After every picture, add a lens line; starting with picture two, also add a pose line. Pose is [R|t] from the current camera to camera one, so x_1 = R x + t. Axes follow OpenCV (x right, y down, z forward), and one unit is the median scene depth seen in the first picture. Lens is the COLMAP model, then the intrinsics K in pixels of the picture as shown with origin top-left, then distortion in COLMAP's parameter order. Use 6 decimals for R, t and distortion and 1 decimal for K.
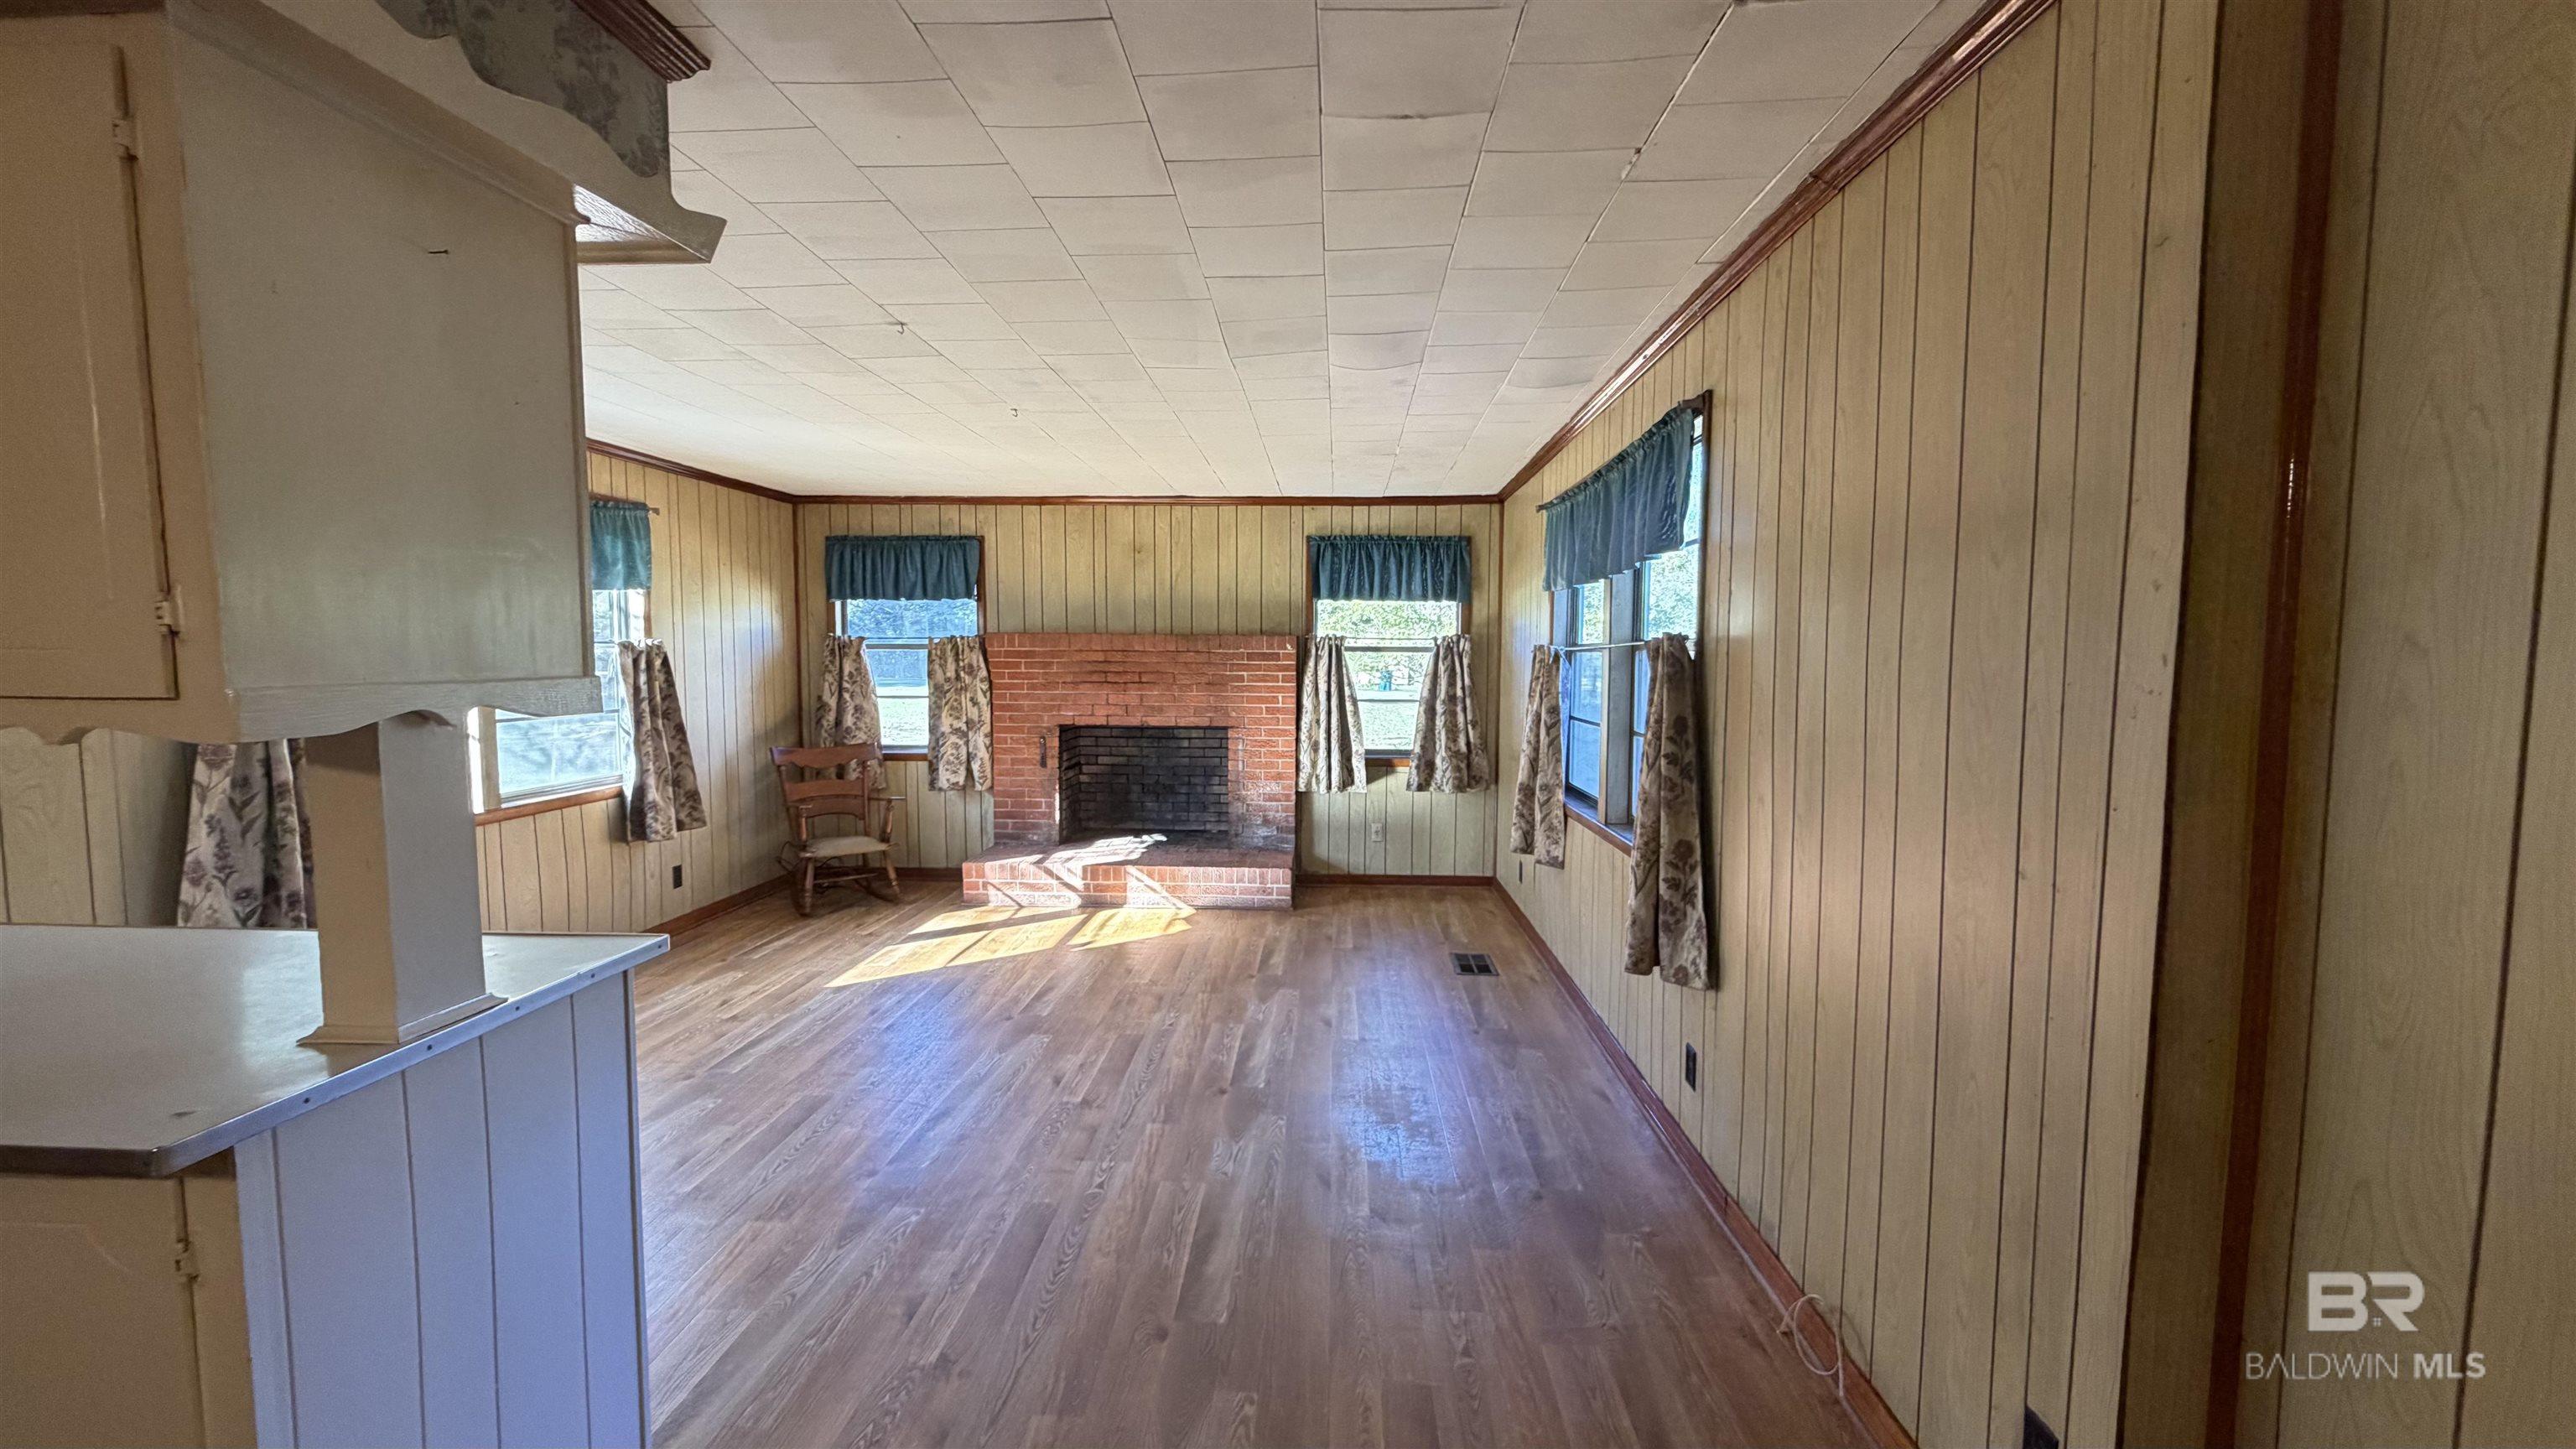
lens RADIAL K [[1018.8, 0, 1290.9], [0, 1018.8, 733.1], [0, 0, 1]] dist [0.003472, 0.000014]
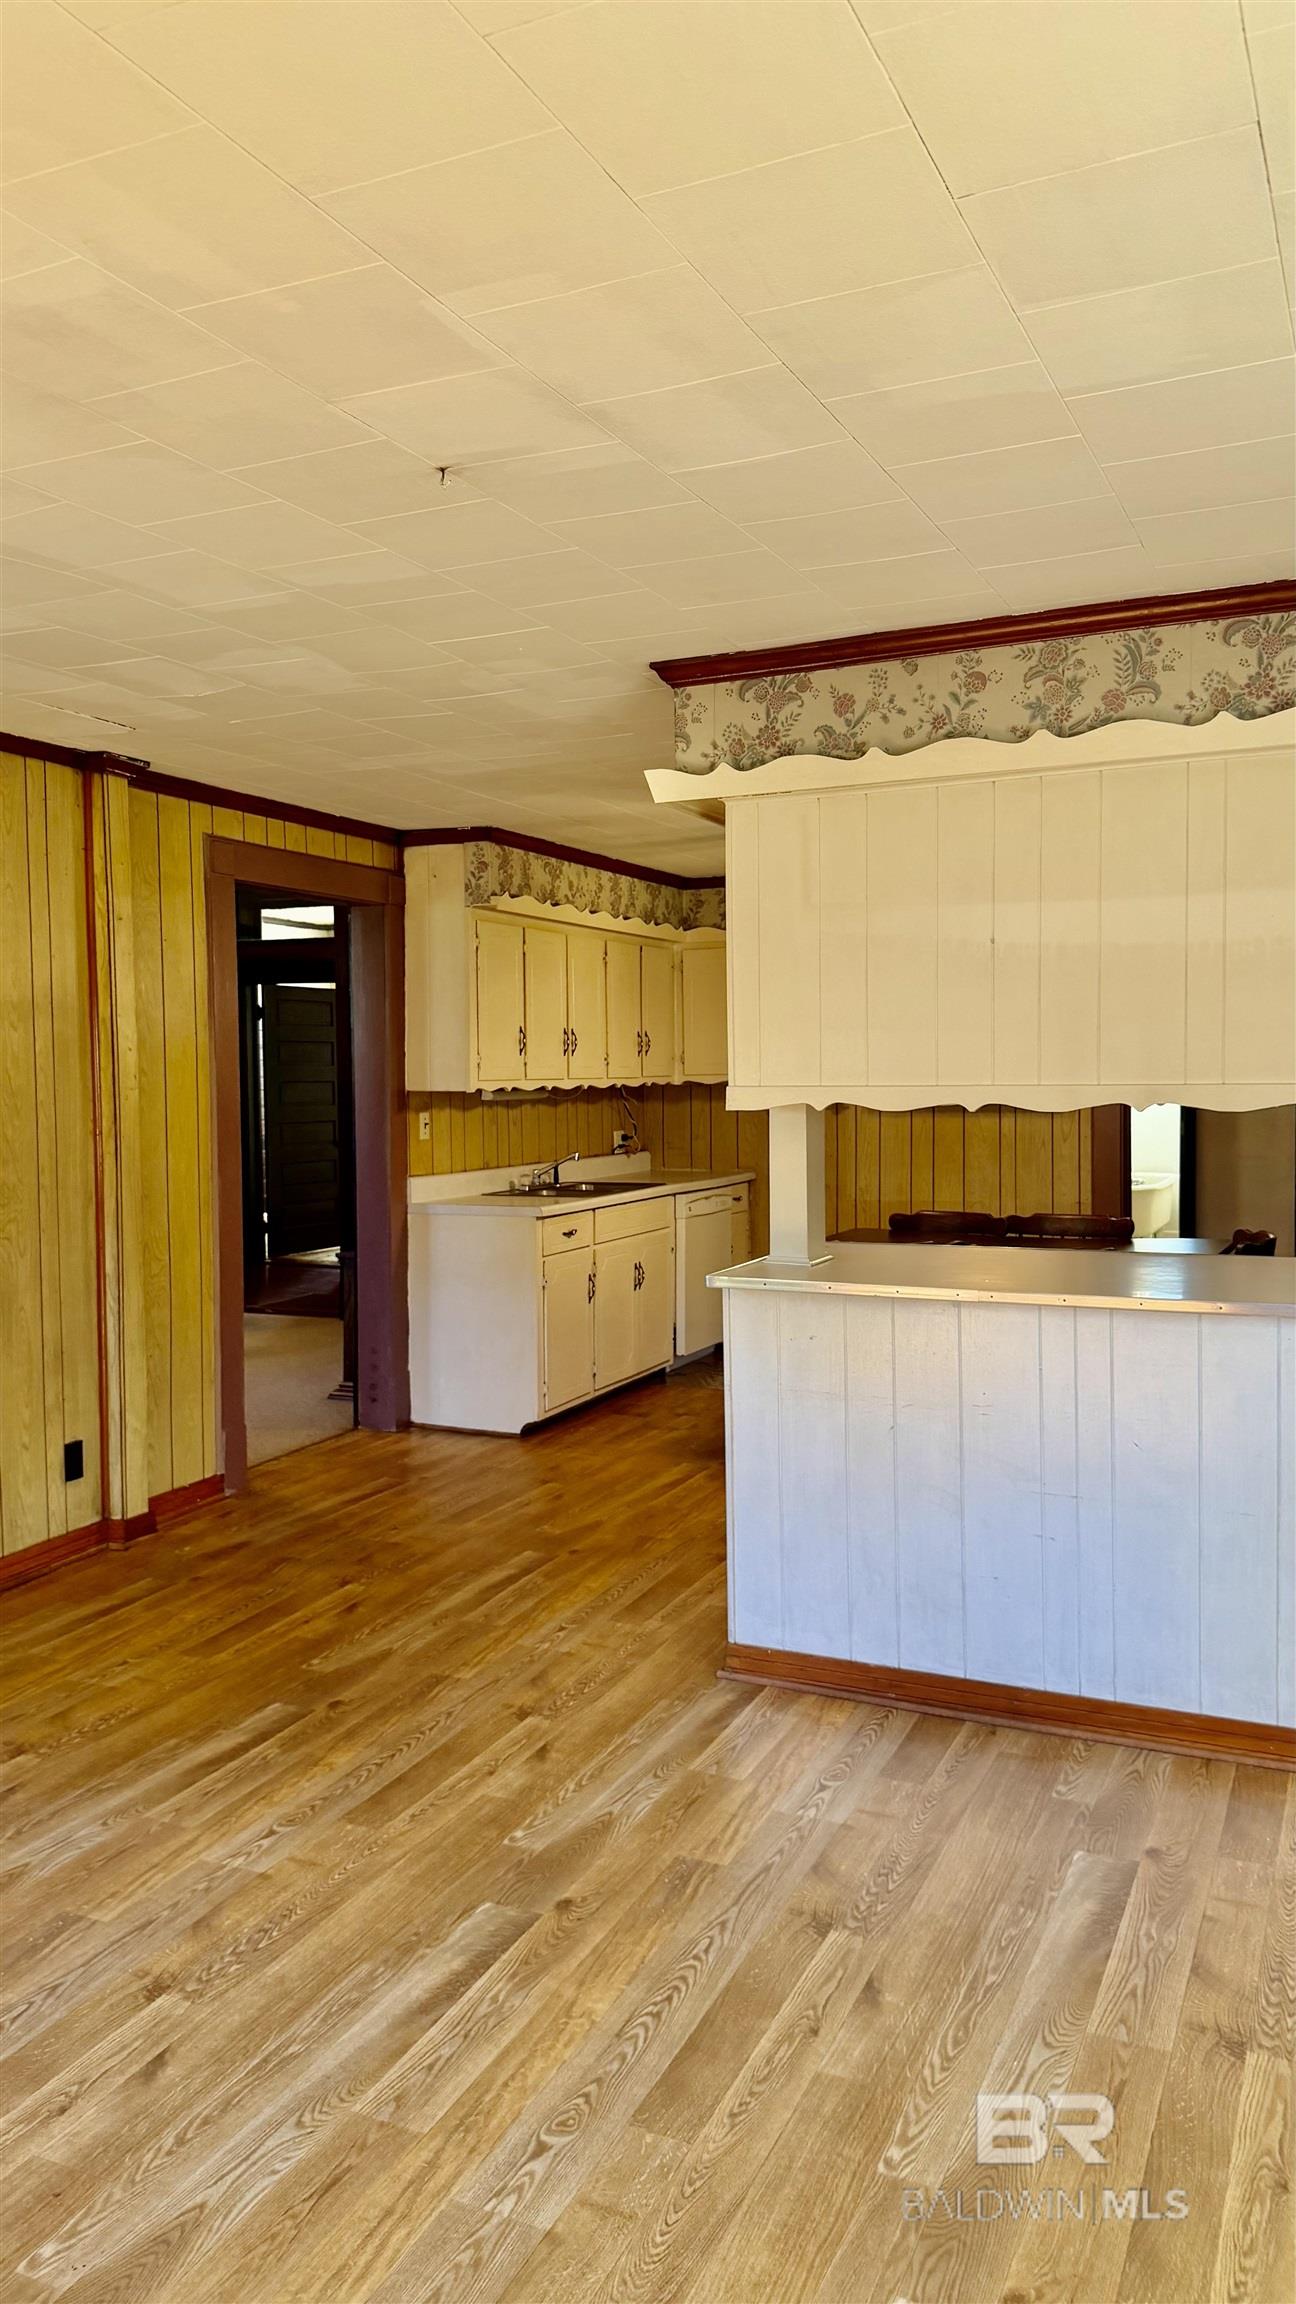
lens RADIAL K [[1623.1, 0, 636.3], [0, 1623.1, 1143.4], [0, 0, 1]] dist [0.069177, -0.080745]
pose [[-0.924056, -0.013031, 0.382035, -0.893021], [0.035182, 0.992278, 0.118943, -0.162704], [-0.380635, 0.123351, -0.916461, 1.988438]]
